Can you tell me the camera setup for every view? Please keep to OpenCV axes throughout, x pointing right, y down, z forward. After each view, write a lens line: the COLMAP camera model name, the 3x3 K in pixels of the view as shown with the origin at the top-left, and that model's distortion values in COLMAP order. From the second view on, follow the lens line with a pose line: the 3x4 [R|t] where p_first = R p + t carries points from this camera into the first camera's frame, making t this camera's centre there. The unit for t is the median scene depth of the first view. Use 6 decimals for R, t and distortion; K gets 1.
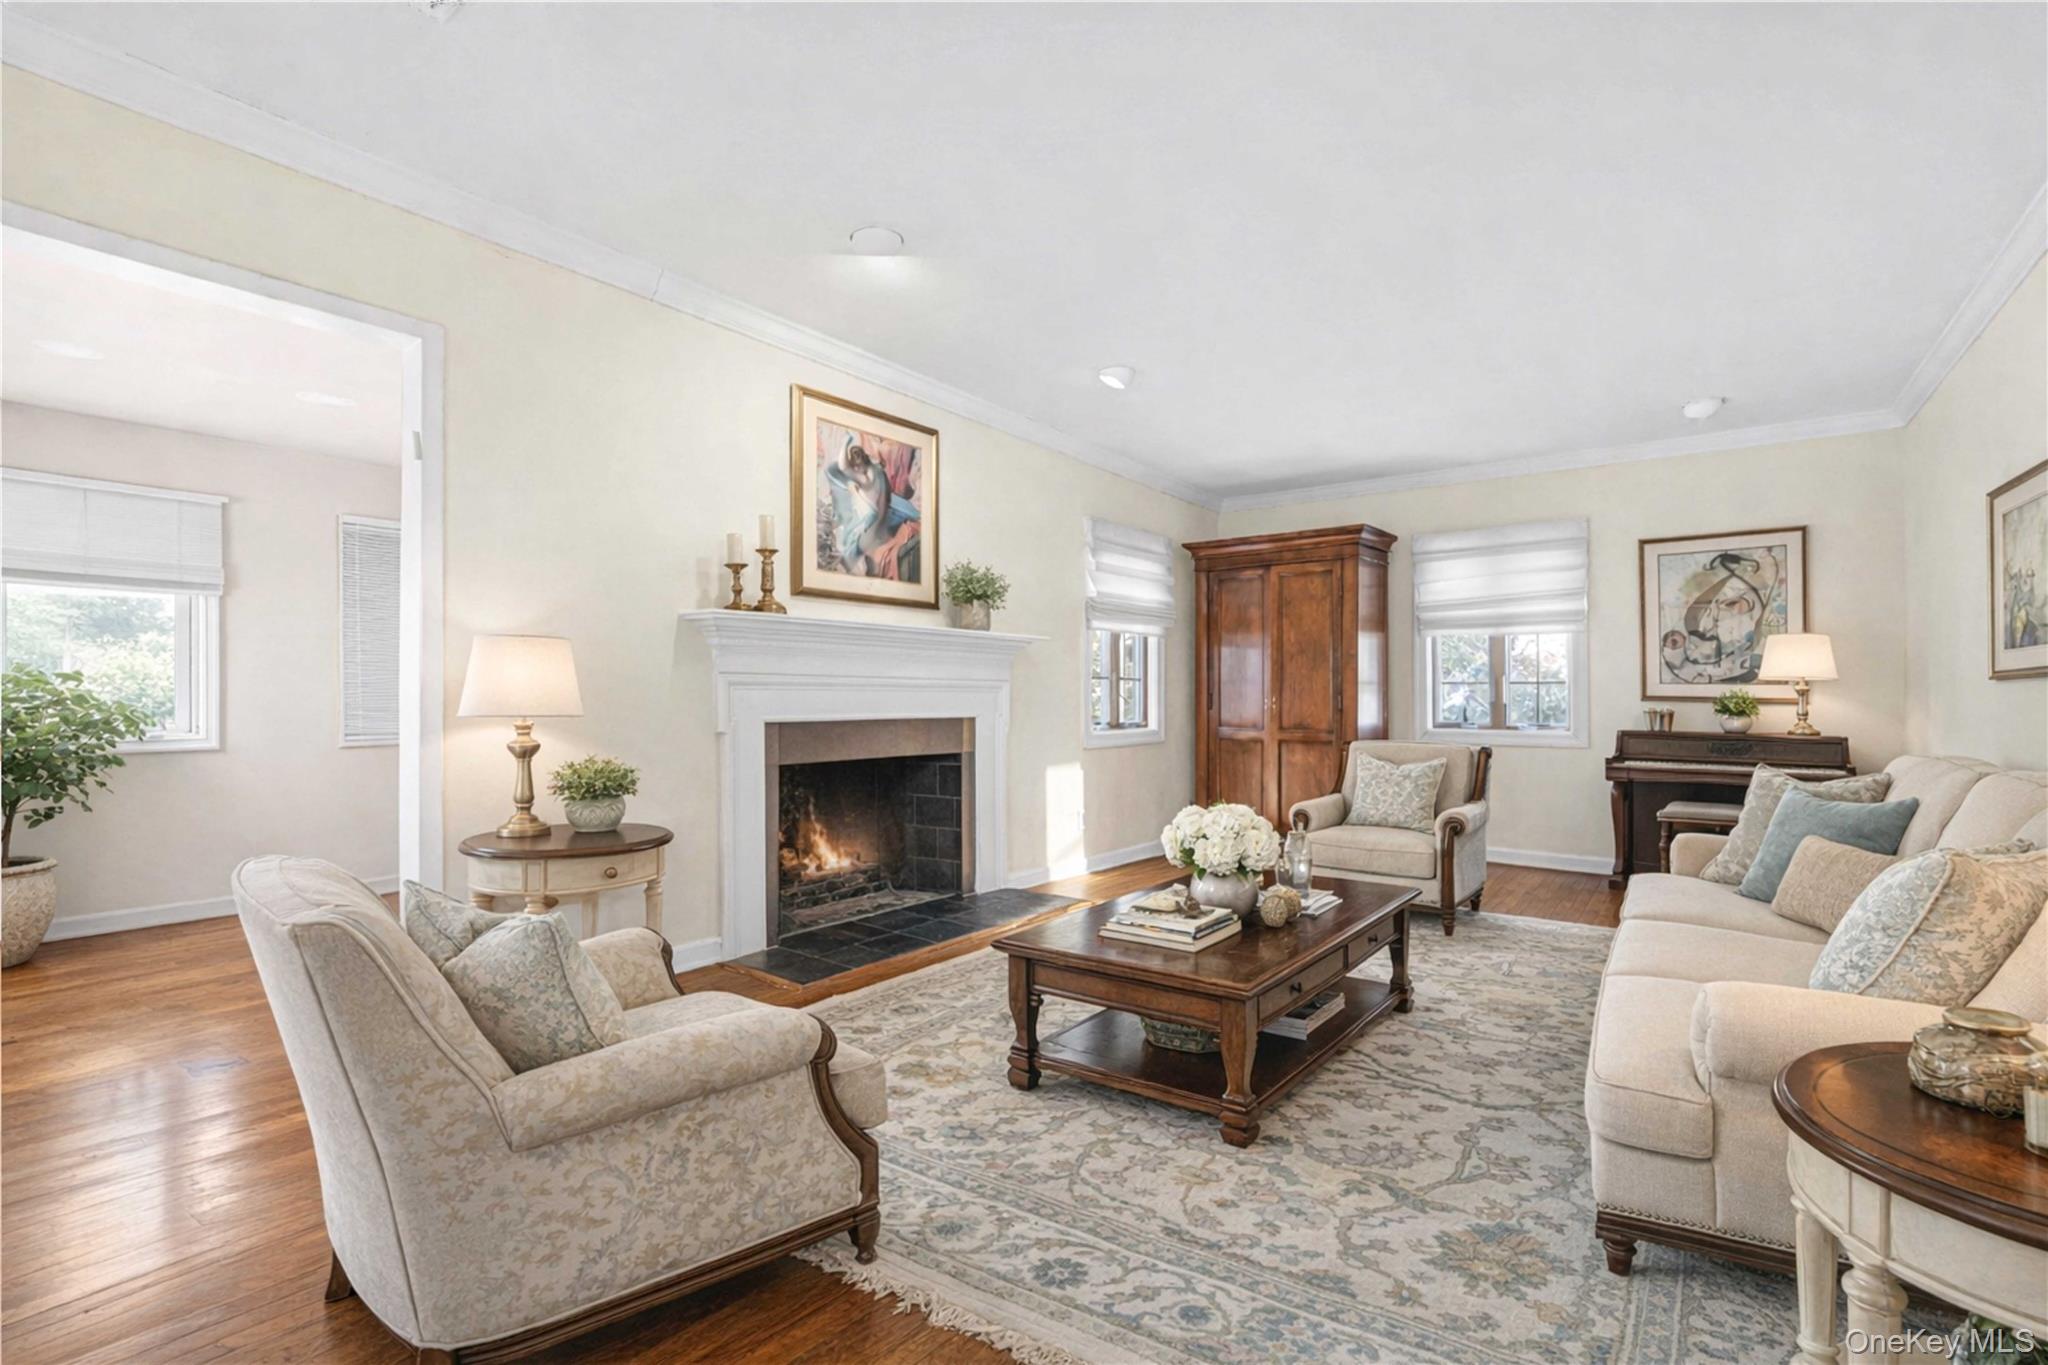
lens RADIAL K [[952.1, 0, 965.9], [0, 952.1, 688.0], [0, 0, 1]] dist [-0.000093, 0.000272]
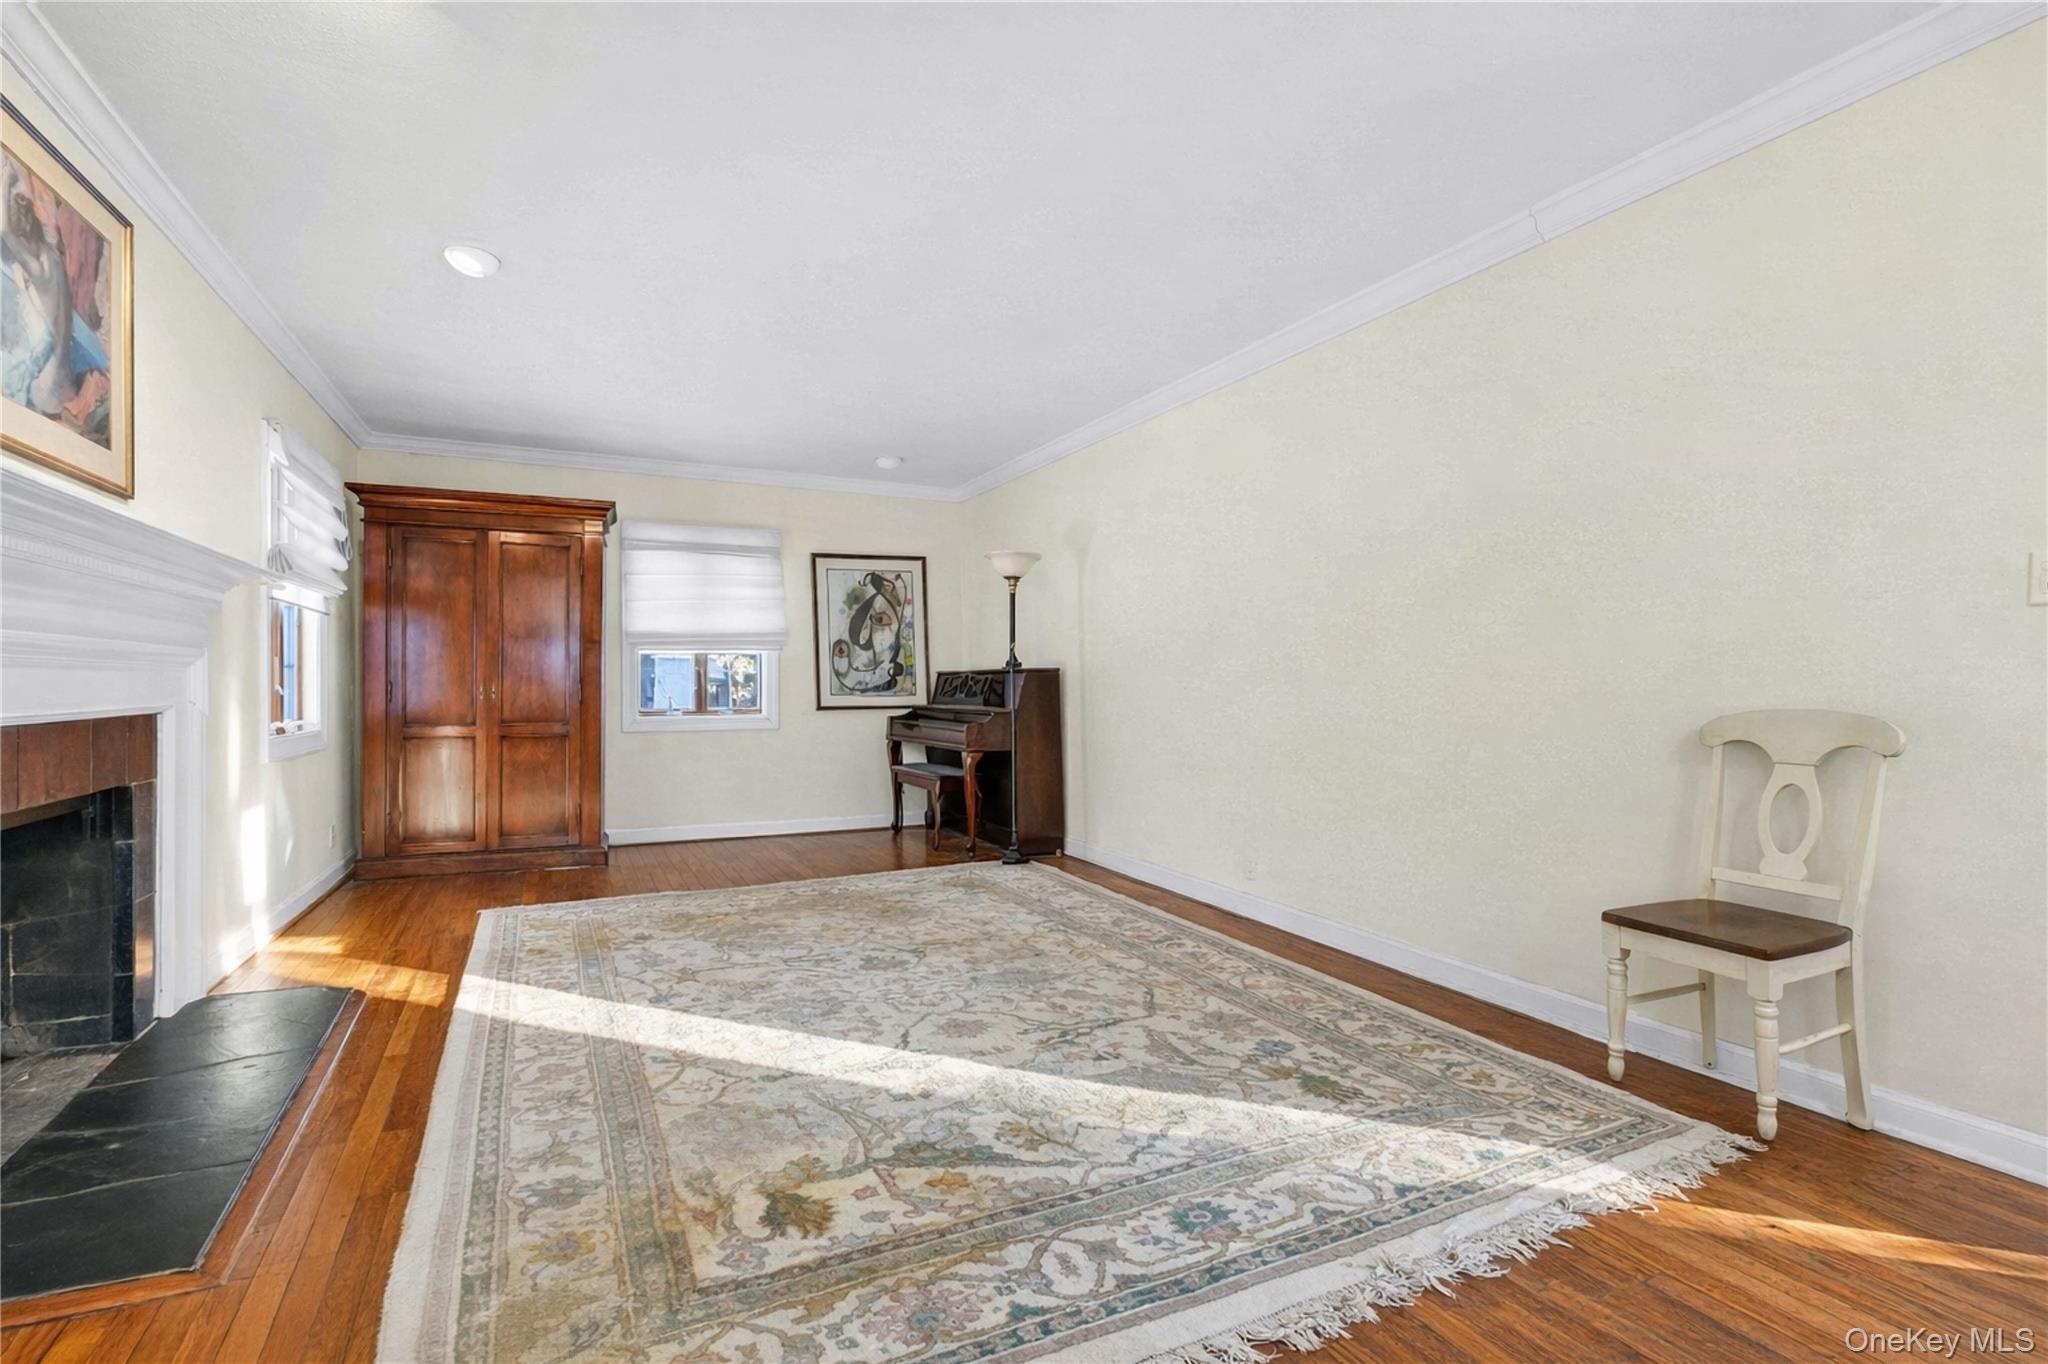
lens RADIAL K [[952.1, 0, 965.9], [0, 952.1, 687.5], [0, 0, 1]] dist [-0.000093, 0.000272]
pose [[0.448201, -0.007591, 0.893901, -0.315578], [-0.009149, 0.999873, 0.013078, -0.005518], [-0.893886, -0.014040, 0.448074, 0.299375]]
